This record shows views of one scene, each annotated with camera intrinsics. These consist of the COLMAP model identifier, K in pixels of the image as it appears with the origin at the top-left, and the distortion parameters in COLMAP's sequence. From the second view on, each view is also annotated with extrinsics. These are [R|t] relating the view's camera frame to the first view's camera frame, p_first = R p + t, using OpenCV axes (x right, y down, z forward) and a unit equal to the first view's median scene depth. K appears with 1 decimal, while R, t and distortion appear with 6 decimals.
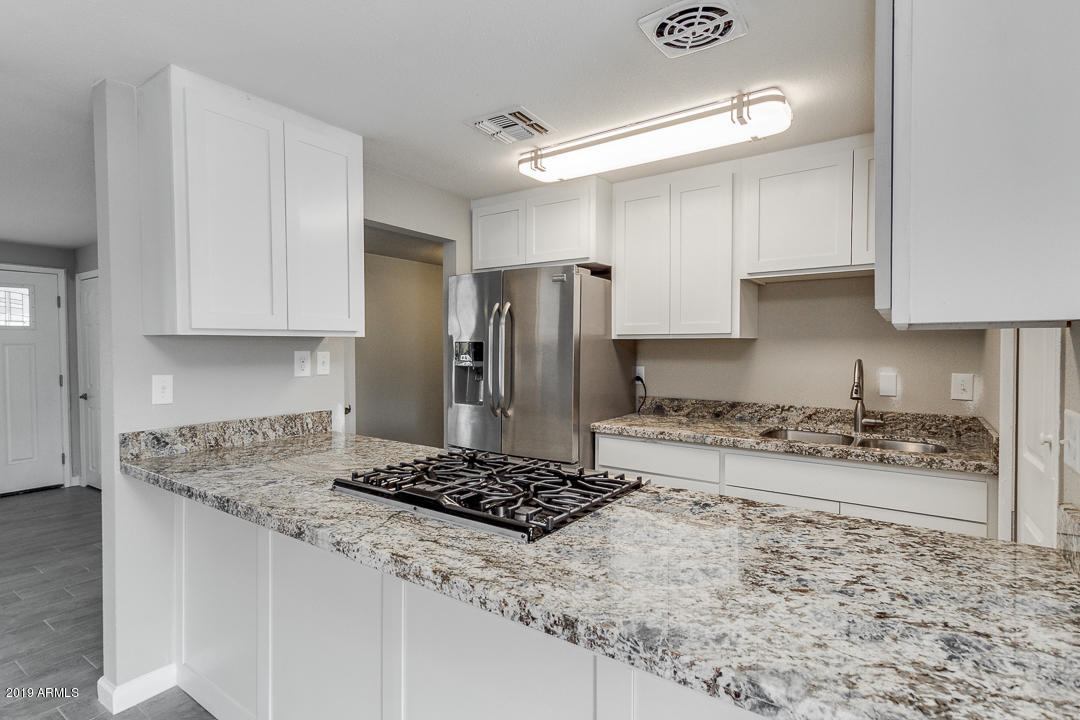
lens RADIAL K [[529.1, 0, 543.6], [0, 529.1, 356.4], [0, 0, 1]] dist [0.010944, -0.001172]
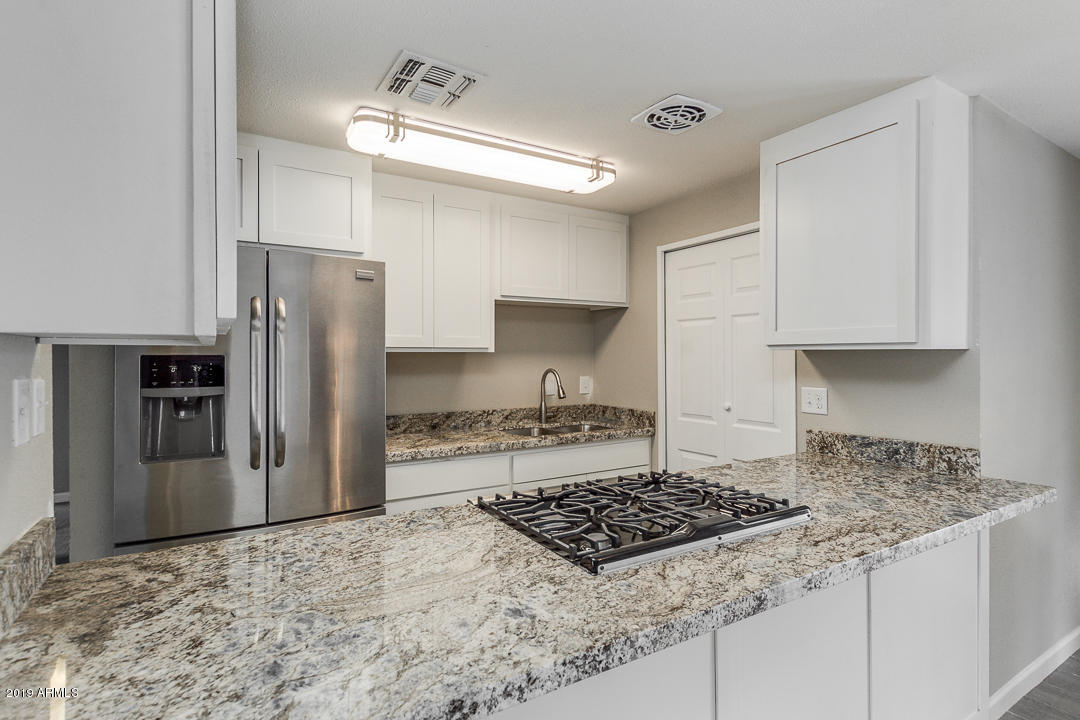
lens RADIAL K [[532.4, 0, 539.2], [0, 532.4, 357.1], [0, 0, 1]] dist [0.010879, 0.000845]
pose [[0.412628, -0.002061, 0.910897, -0.659937], [0.021926, 0.999730, -0.007670, -0.014922], [-0.910636, 0.023137, 0.412562, 0.486709]]
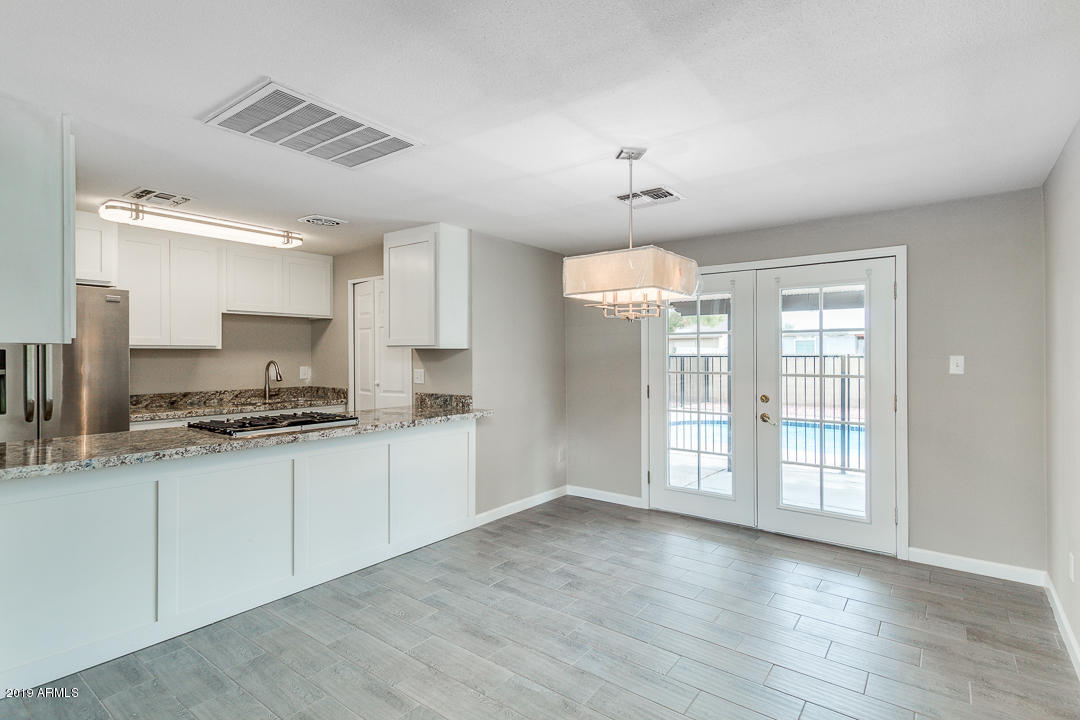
lens RADIAL K [[529.1, 0, 543.6], [0, 529.1, 356.4], [0, 0, 1]] dist [0.010944, -0.001172]
pose [[0.042300, -0.005270, 0.999091, -1.303056], [0.021968, 0.999749, 0.004343, 0.002896], [-0.998863, 0.021764, 0.042406, -0.055231]]
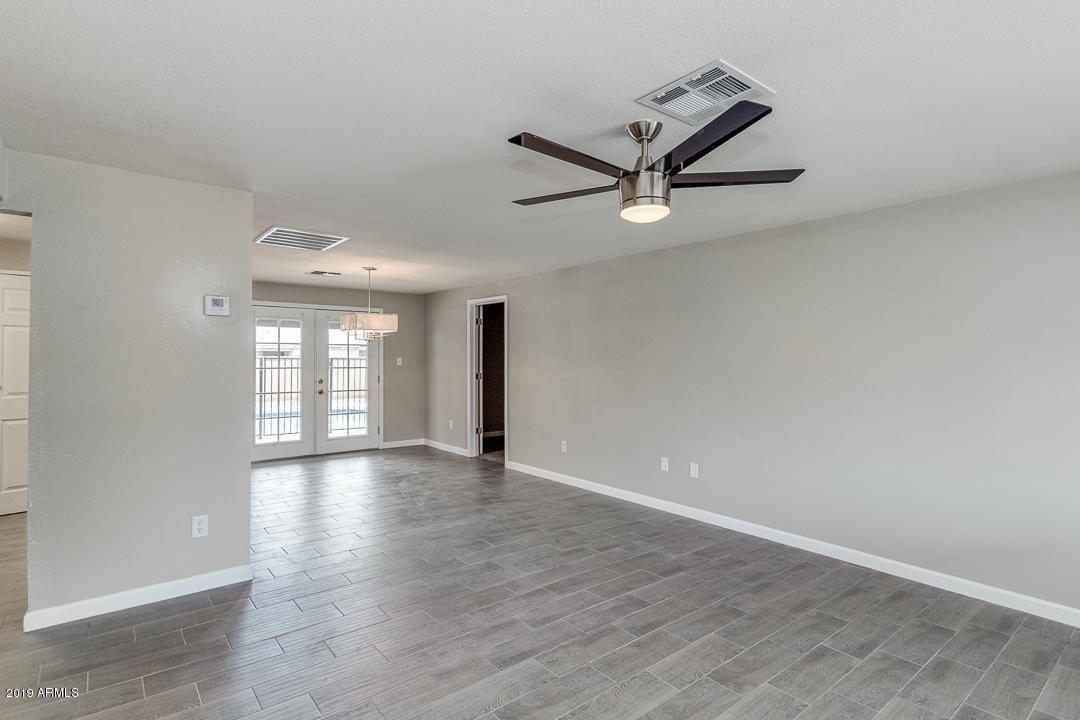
lens RADIAL K [[532.4, 0, 539.2], [0, 532.4, 357.1], [0, 0, 1]] dist [0.010879, 0.000845]
pose [[-0.955844, -0.004705, 0.293837, -1.667971], [0.000387, 0.999851, 0.017271, -0.029905], [-0.293875, 0.016622, -0.955699, 1.762512]]
